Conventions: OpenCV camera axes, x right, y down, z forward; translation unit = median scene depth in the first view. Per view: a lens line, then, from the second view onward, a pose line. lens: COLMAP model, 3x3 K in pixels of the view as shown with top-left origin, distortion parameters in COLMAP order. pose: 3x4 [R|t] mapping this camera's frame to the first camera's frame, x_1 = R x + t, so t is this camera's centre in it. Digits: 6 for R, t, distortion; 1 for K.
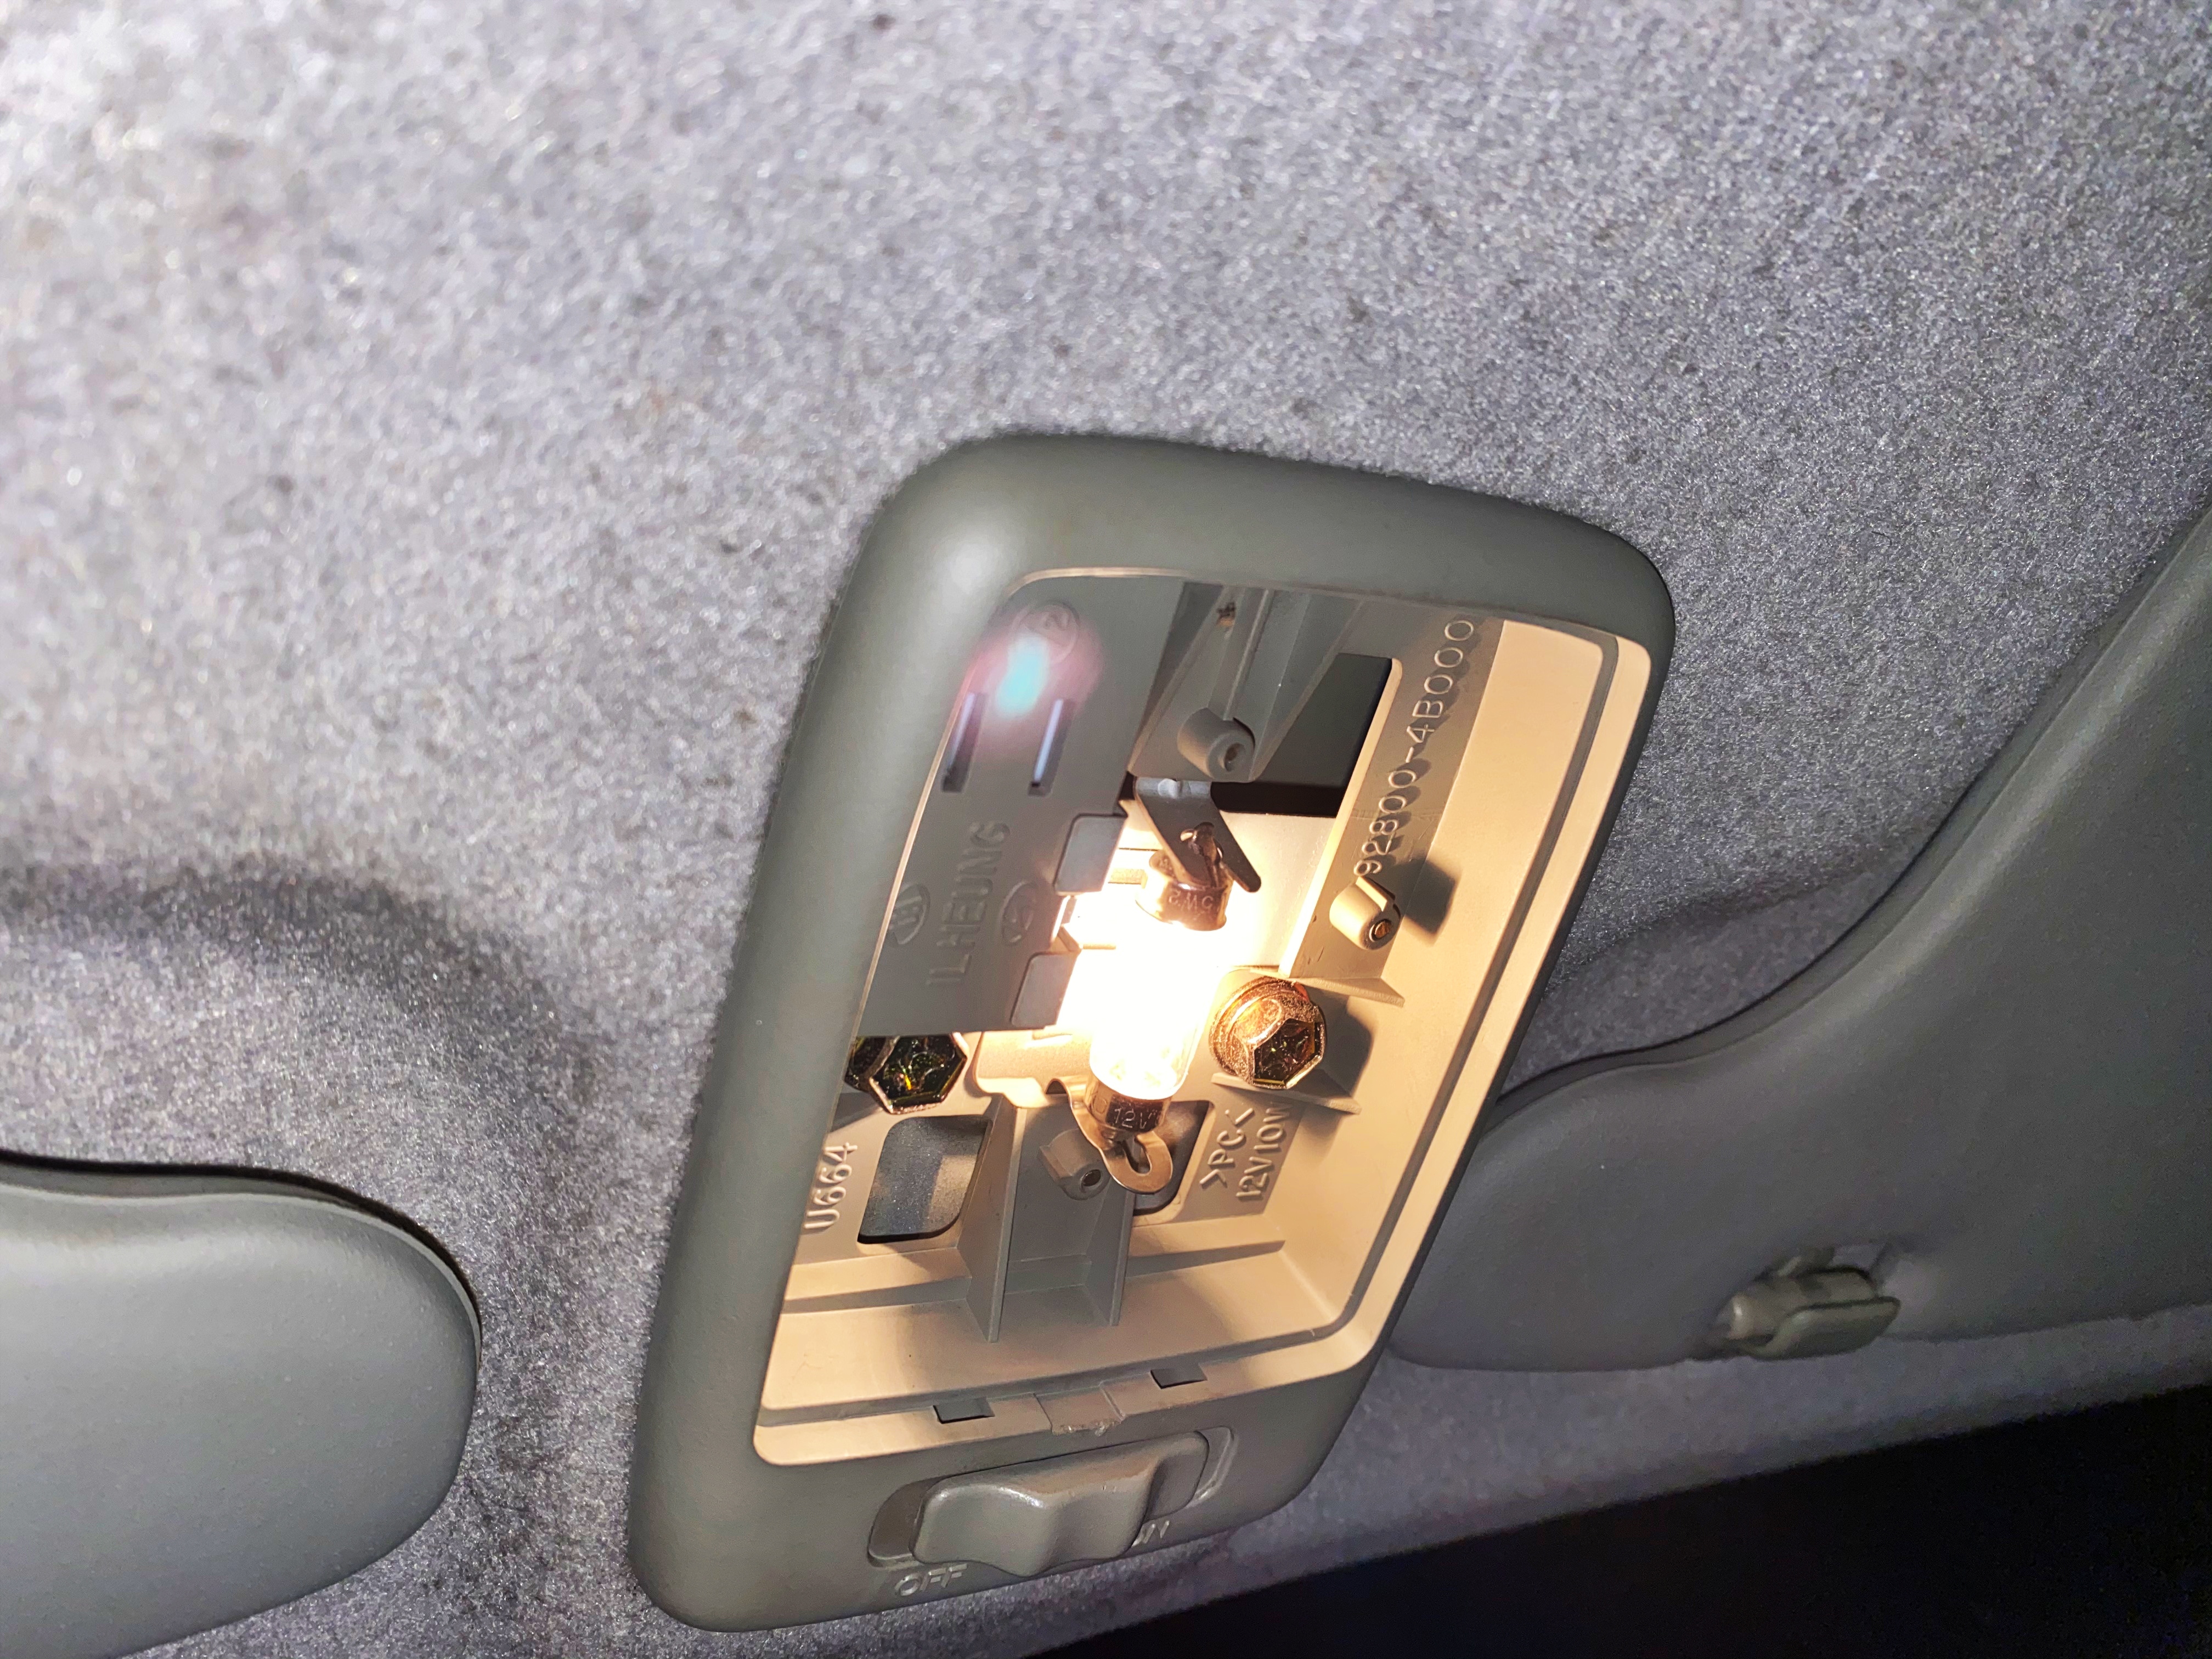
lens RADIAL K [[1486.7, 0, 1106.0], [0, 1486.7, 829.5], [0, 0, 1]] dist [-0.004810, -0.002551]
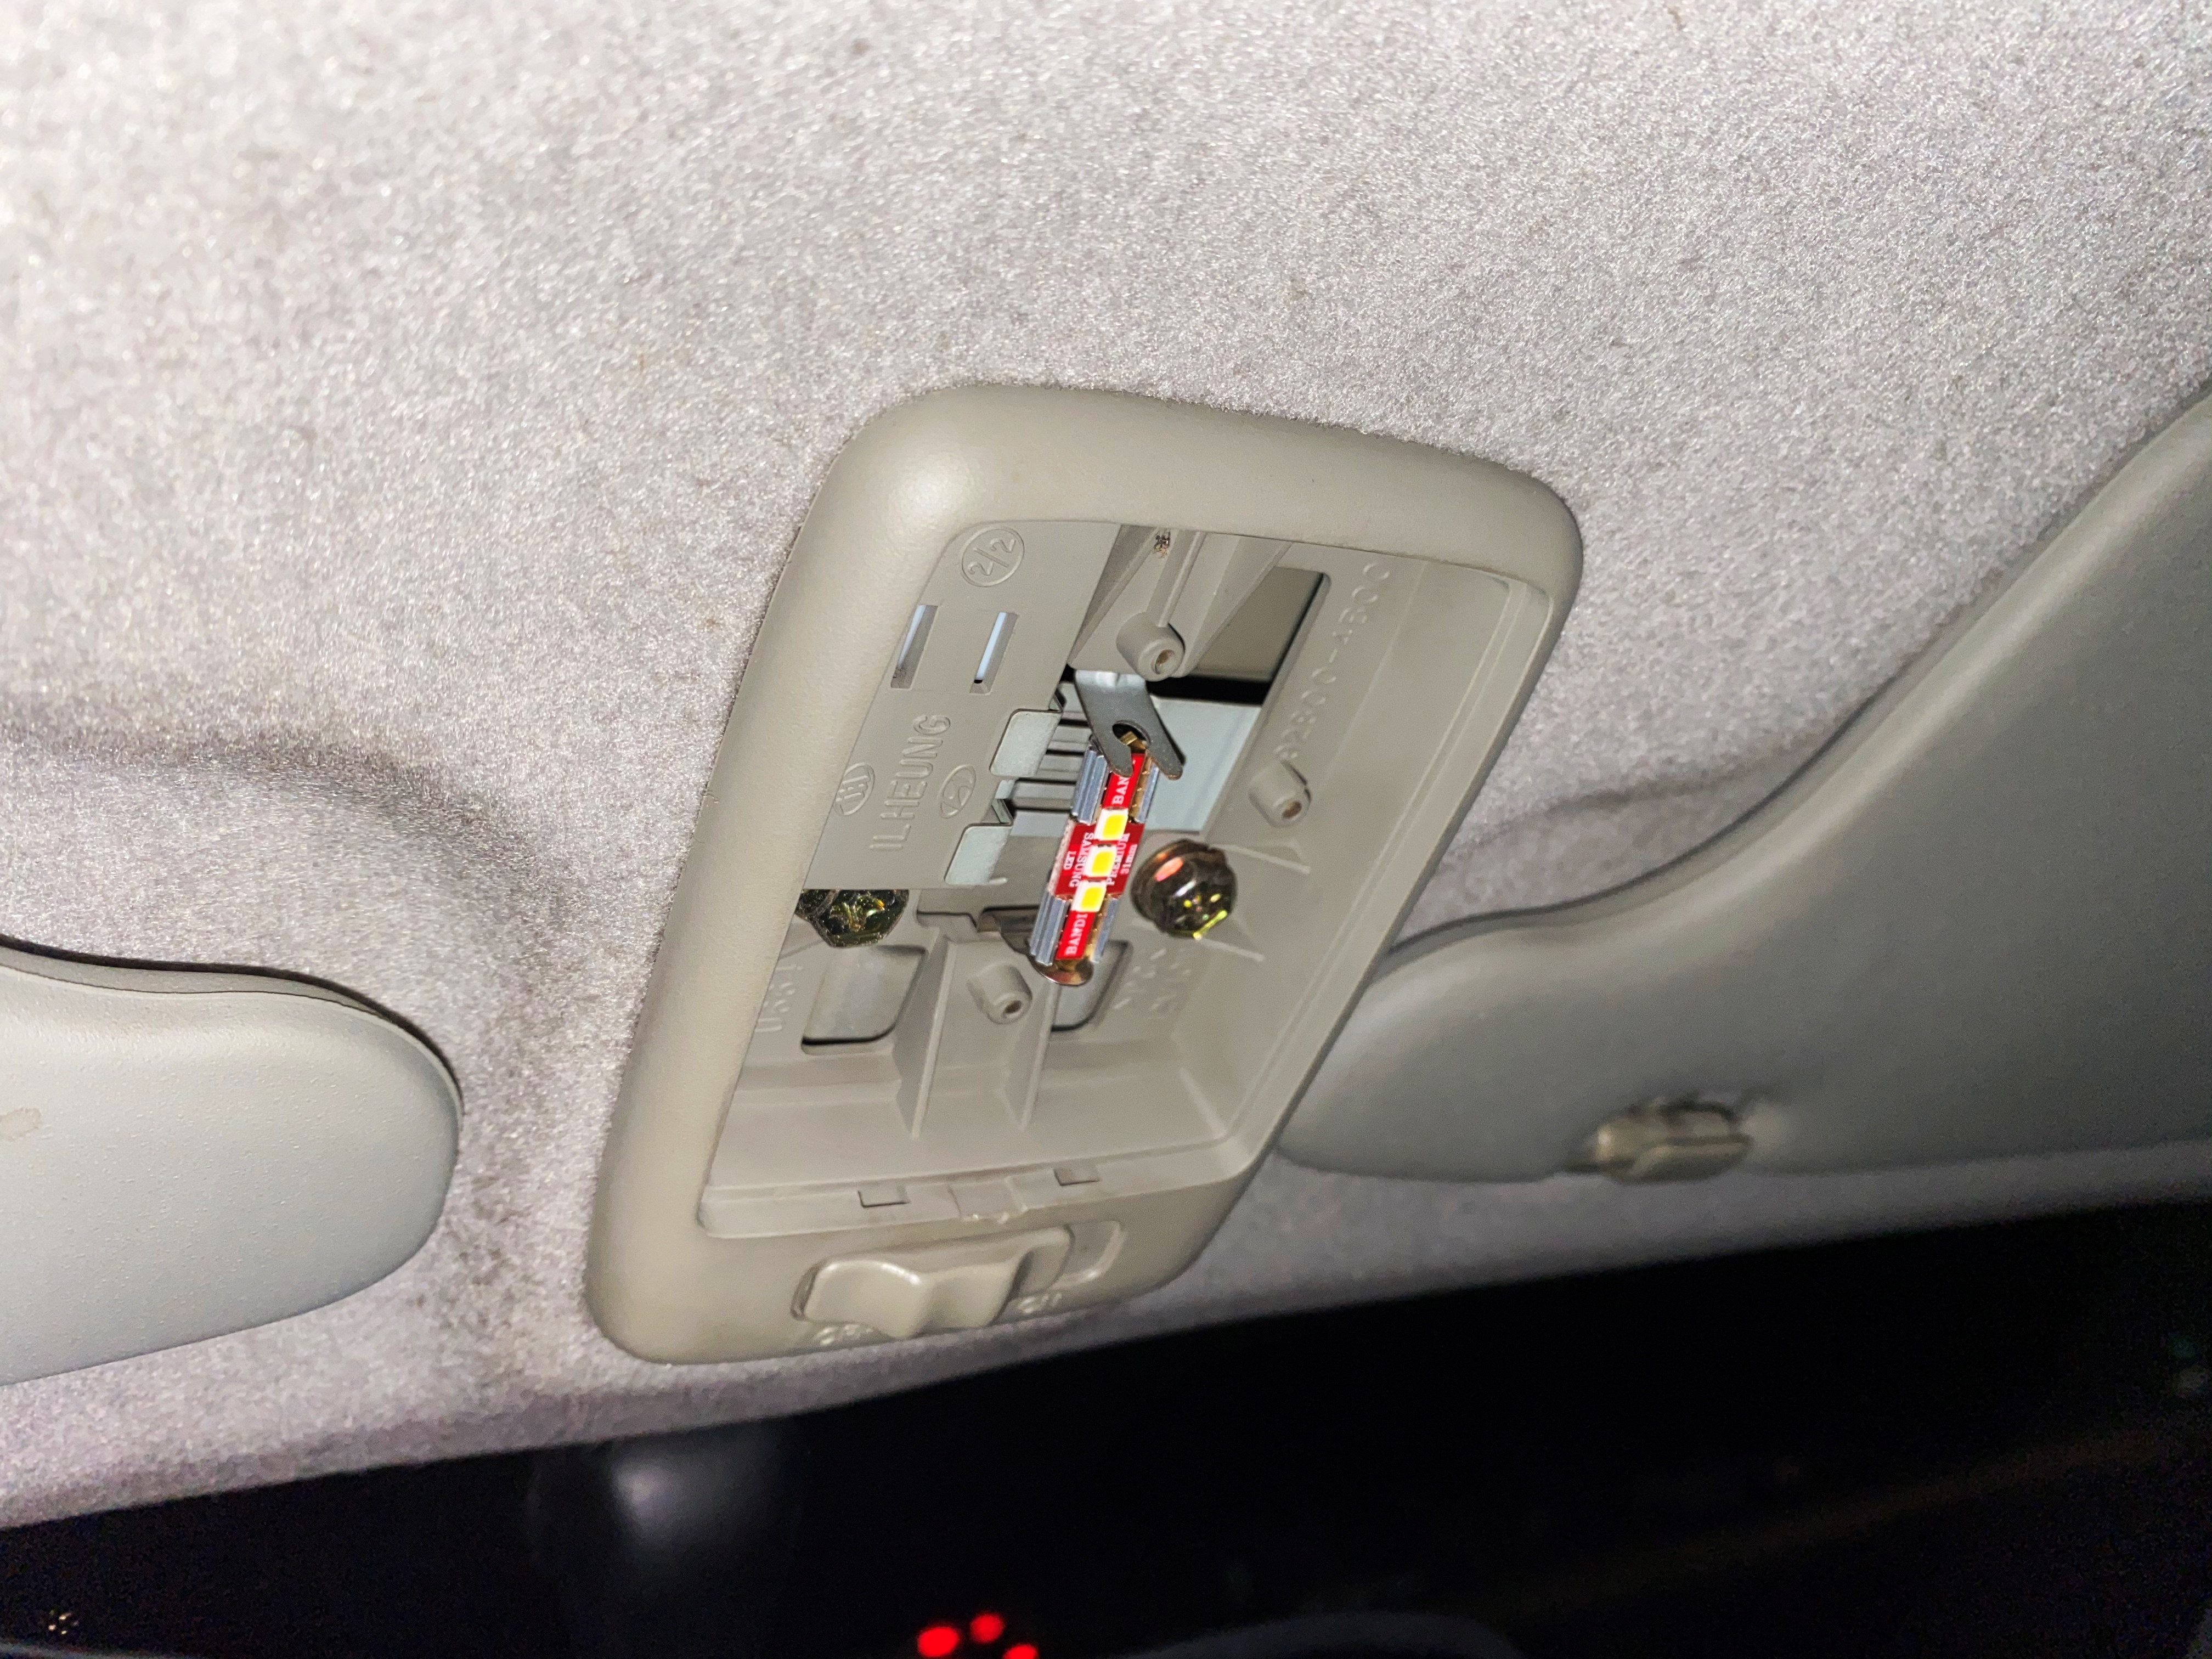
lens RADIAL K [[1474.7, 0, 1108.5], [0, 1474.7, 770.8], [0, 0, 1]] dist [-0.000011, -0.016915]
pose [[0.996362, 0.084307, 0.012468, 0.042596], [-0.085217, 0.987363, 0.133614, -0.121434], [-0.001046, -0.134190, 0.990955, -0.099696]]
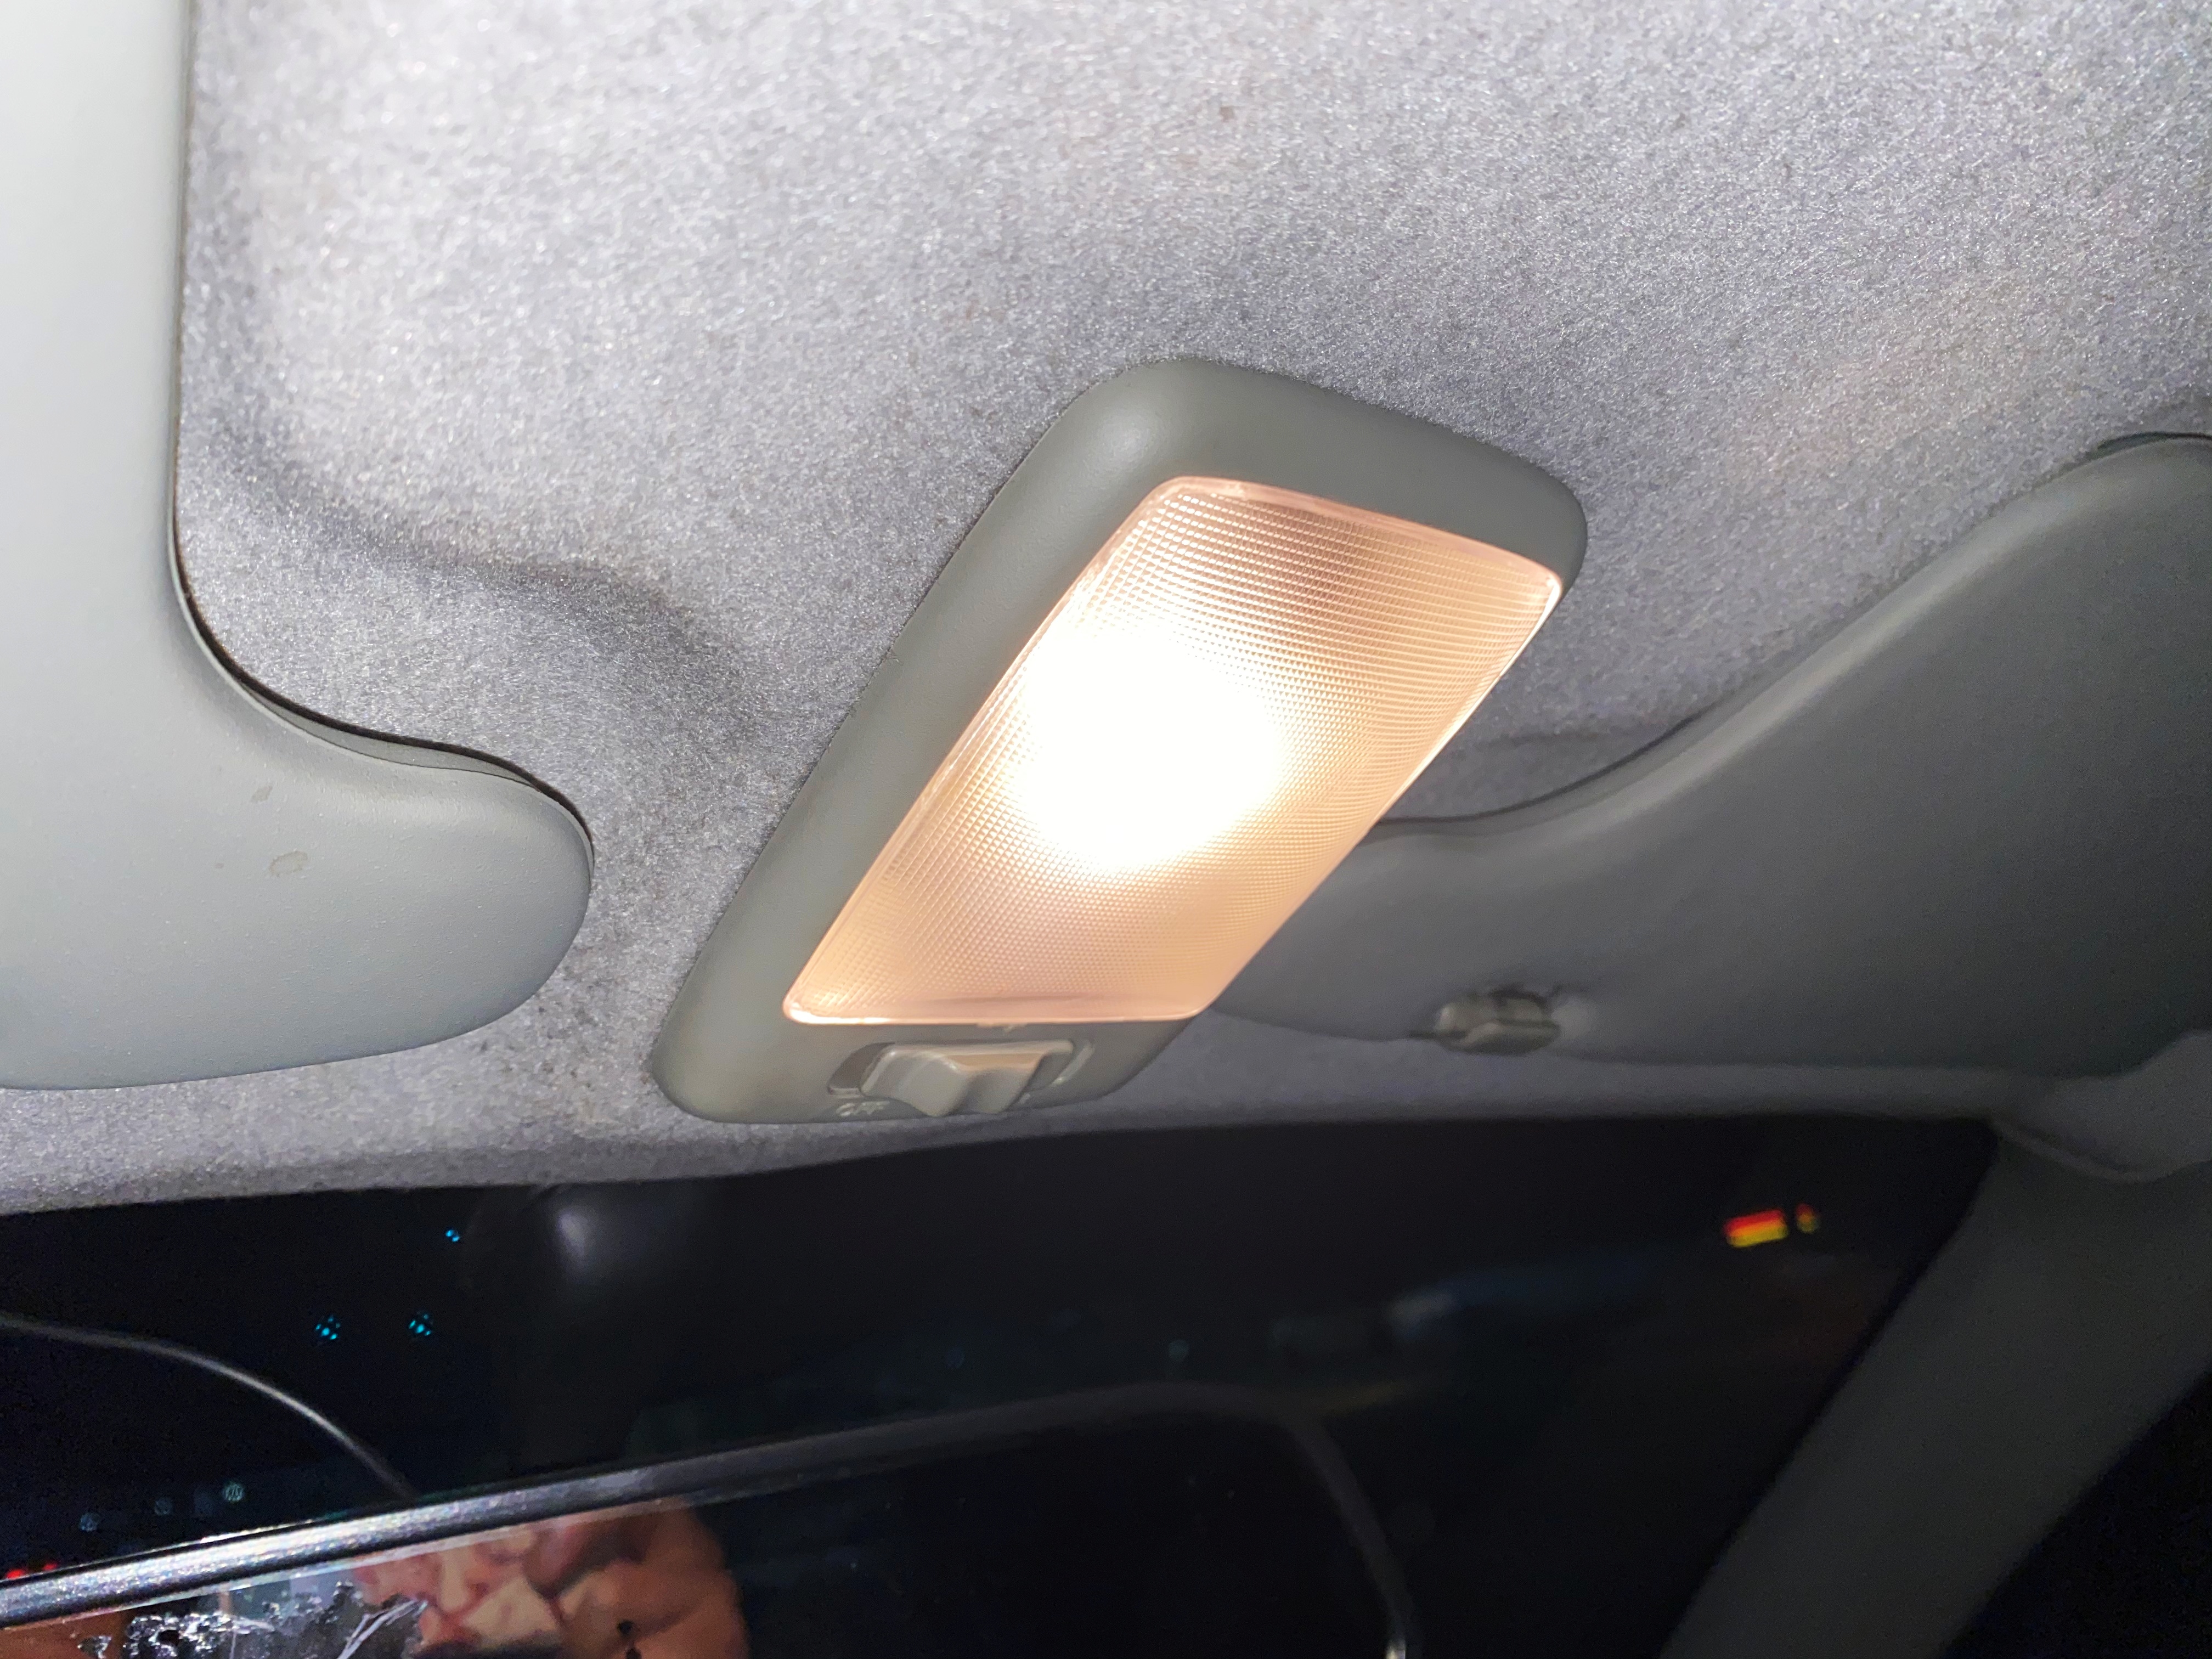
lens RADIAL K [[1474.7, 0, 1108.5], [0, 1474.7, 770.8], [0, 0, 1]] dist [-0.000011, -0.016915]
pose [[0.962461, 0.210539, 0.171294, -0.242529], [-0.245229, 0.945015, 0.216356, -0.162659], [-0.116324, -0.250240, 0.961170, -0.299569]]
